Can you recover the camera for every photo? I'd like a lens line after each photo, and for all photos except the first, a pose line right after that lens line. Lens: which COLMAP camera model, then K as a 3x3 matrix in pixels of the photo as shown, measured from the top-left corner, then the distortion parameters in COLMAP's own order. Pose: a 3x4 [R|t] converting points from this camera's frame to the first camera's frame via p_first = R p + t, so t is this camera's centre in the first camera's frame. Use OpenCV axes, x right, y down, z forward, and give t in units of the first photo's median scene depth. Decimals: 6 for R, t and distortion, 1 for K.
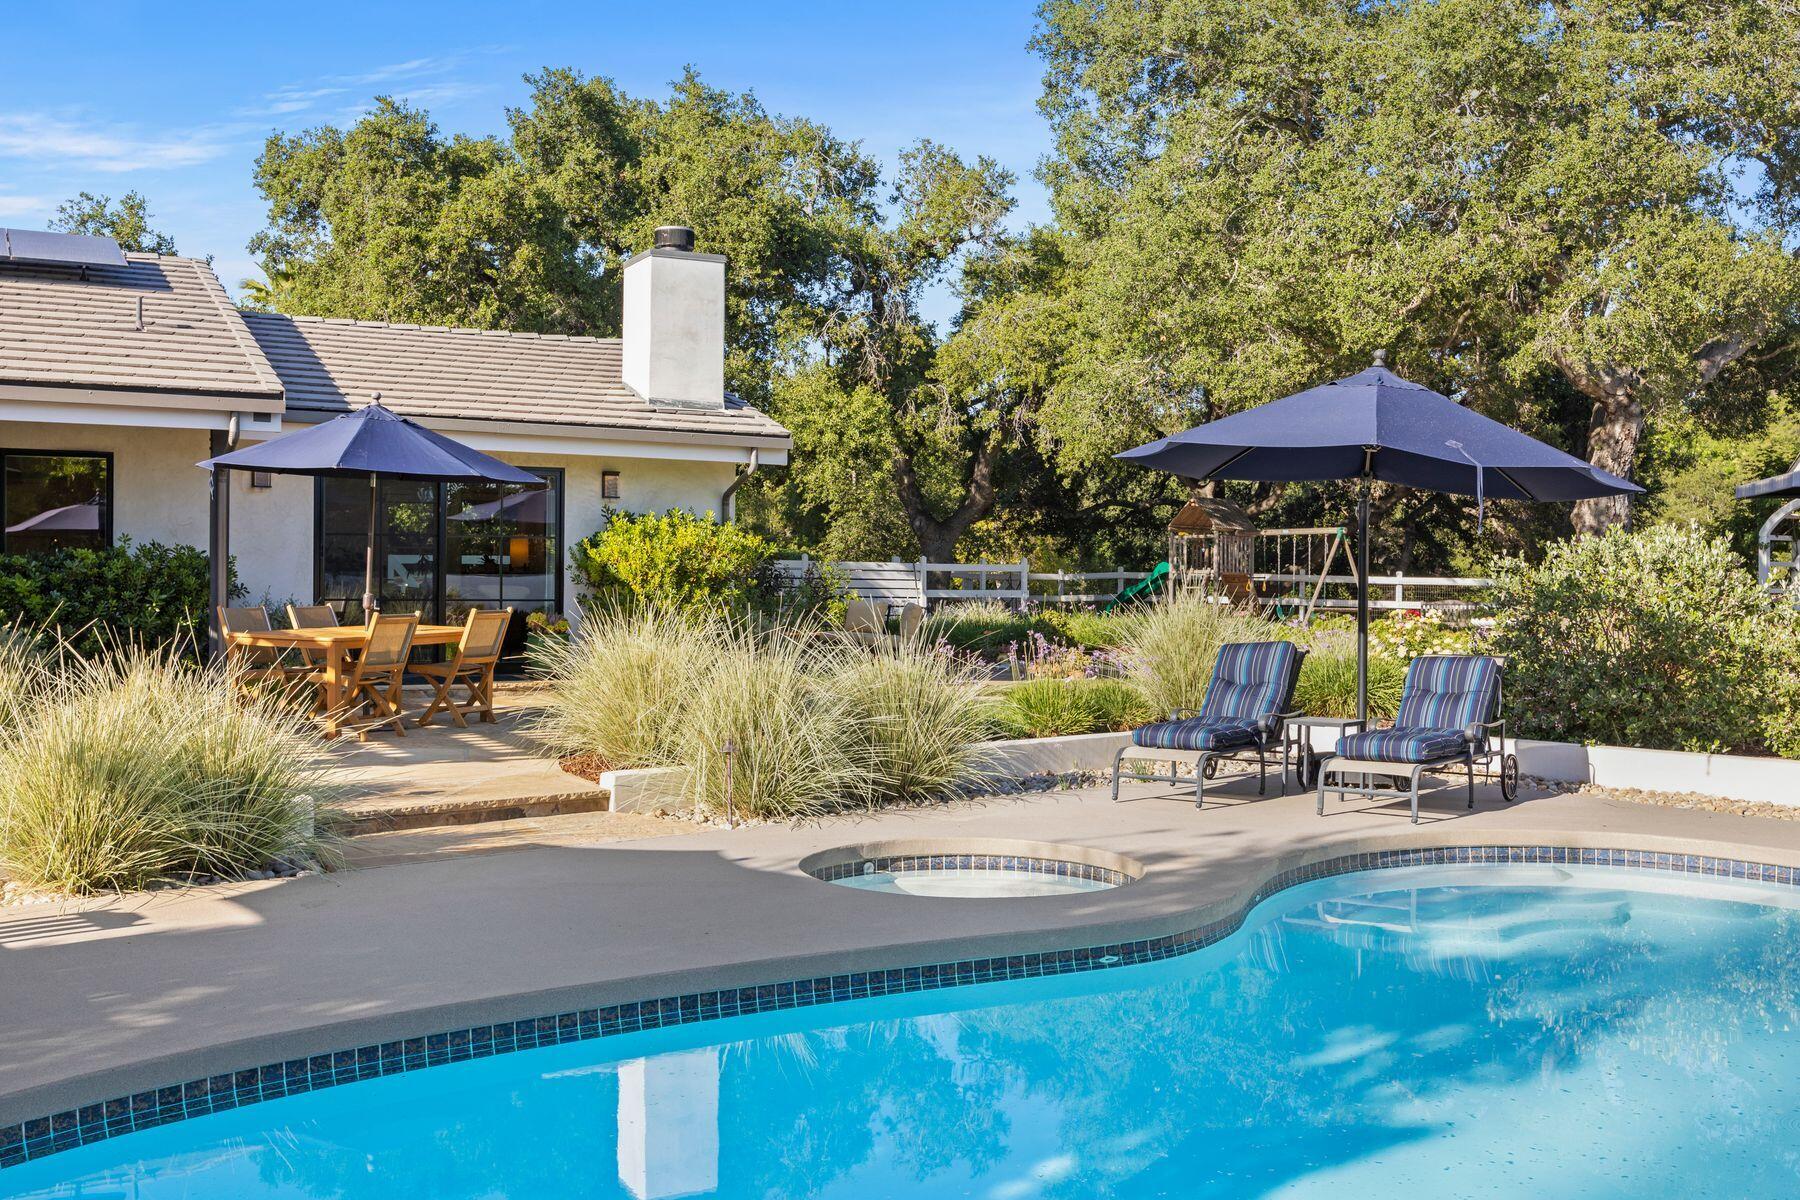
lens RADIAL K [[1711.3, 0, 899.2], [0, 1711.3, 585.5], [0, 0, 1]] dist [-0.002878, 0.002369]
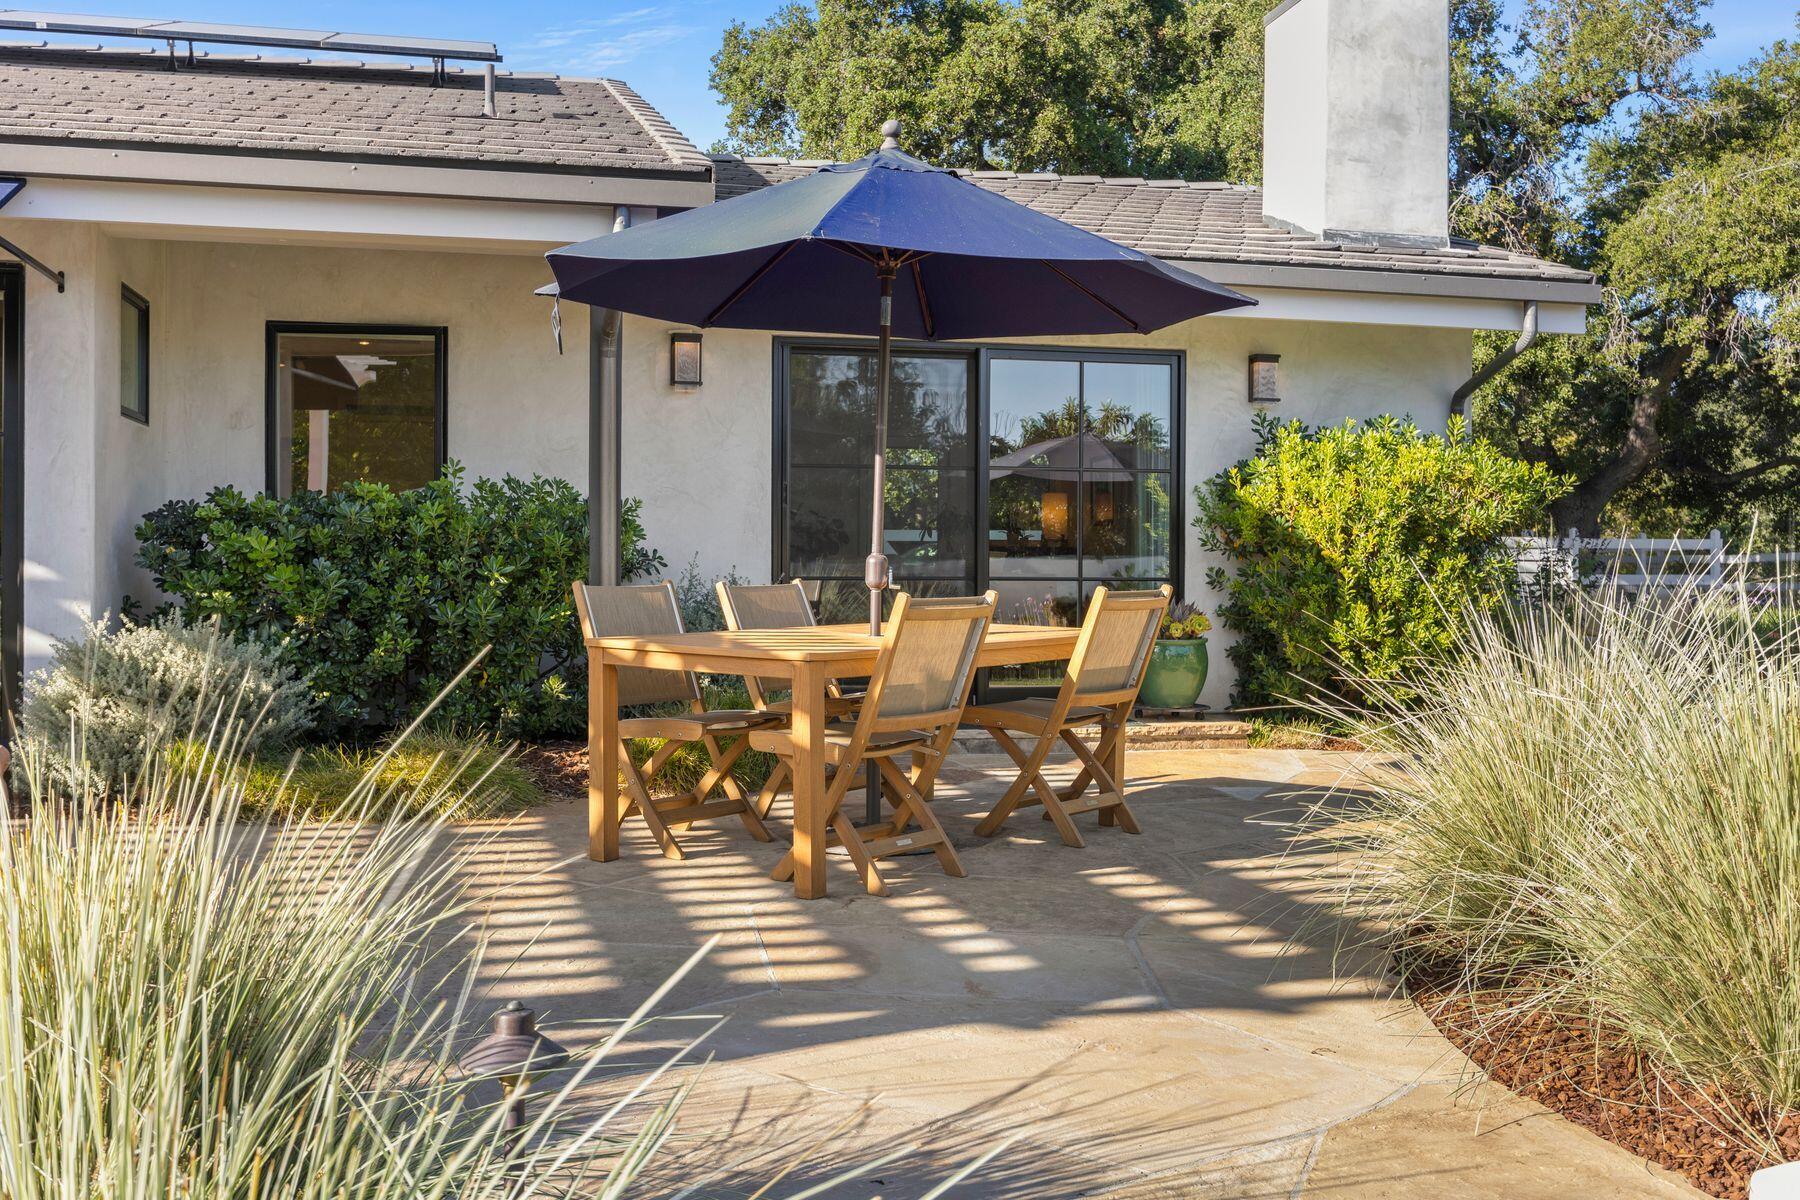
lens RADIAL K [[1711.3, 0, 899.2], [0, 1711.3, 585.5], [0, 0, 1]] dist [-0.002878, 0.002369]
pose [[0.965521, -0.003655, -0.260298, -0.097732], [0.004177, 0.999990, 0.001454, 0.006611], [0.260291, -0.002491, 0.965527, 0.293907]]
